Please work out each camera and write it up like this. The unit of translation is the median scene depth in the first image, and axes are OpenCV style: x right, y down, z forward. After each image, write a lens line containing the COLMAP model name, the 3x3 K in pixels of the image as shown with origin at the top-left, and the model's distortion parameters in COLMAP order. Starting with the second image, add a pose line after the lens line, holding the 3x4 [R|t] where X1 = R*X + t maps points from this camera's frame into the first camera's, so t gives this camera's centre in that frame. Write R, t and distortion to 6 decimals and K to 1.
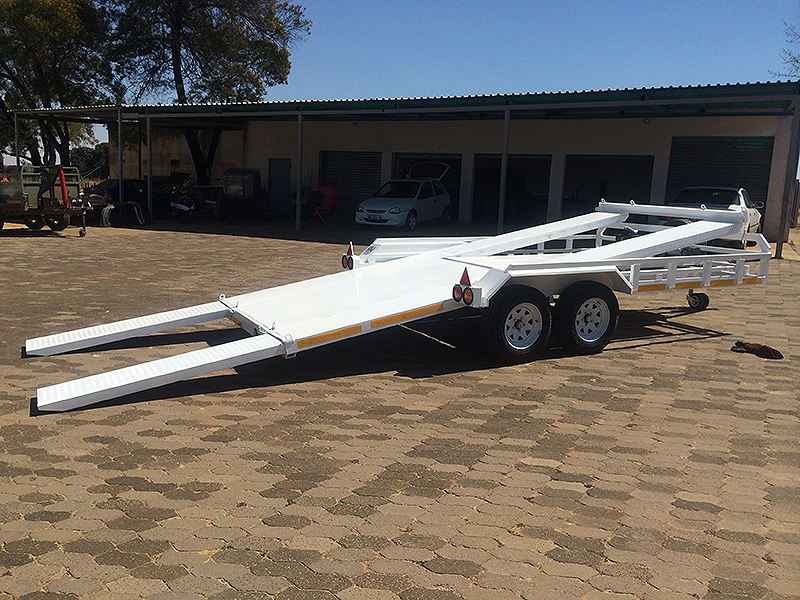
lens RADIAL K [[683.4, 0, 400.0], [0, 683.4, 300.0], [0, 0, 1]] dist [0.078553, -0.118304]
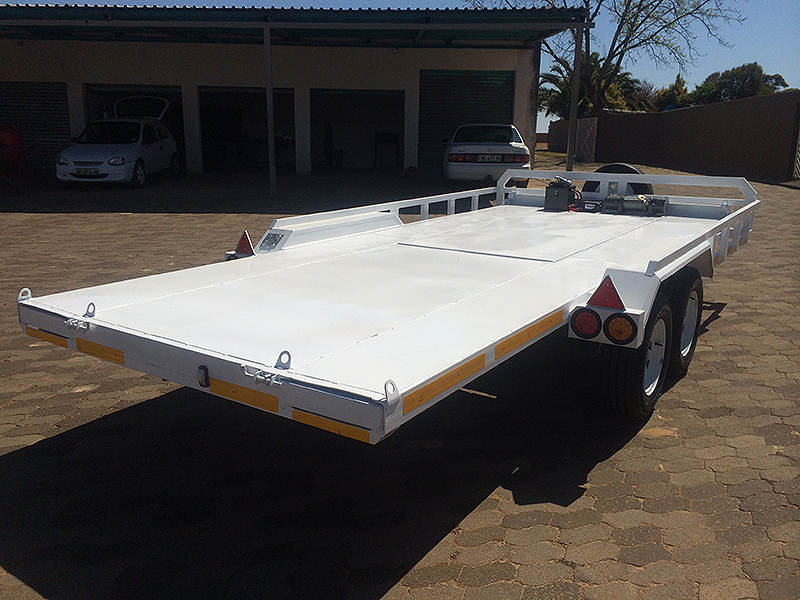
lens RADIAL K [[683.4, 0, 400.0], [0, 683.4, 300.0], [0, 0, 1]] dist [0.078553, -0.118304]
pose [[0.885627, -0.132226, 0.445176, -0.088074], [0.094717, 0.989889, 0.105587, -0.030419], [-0.454636, -0.051345, 0.889196, 0.175932]]
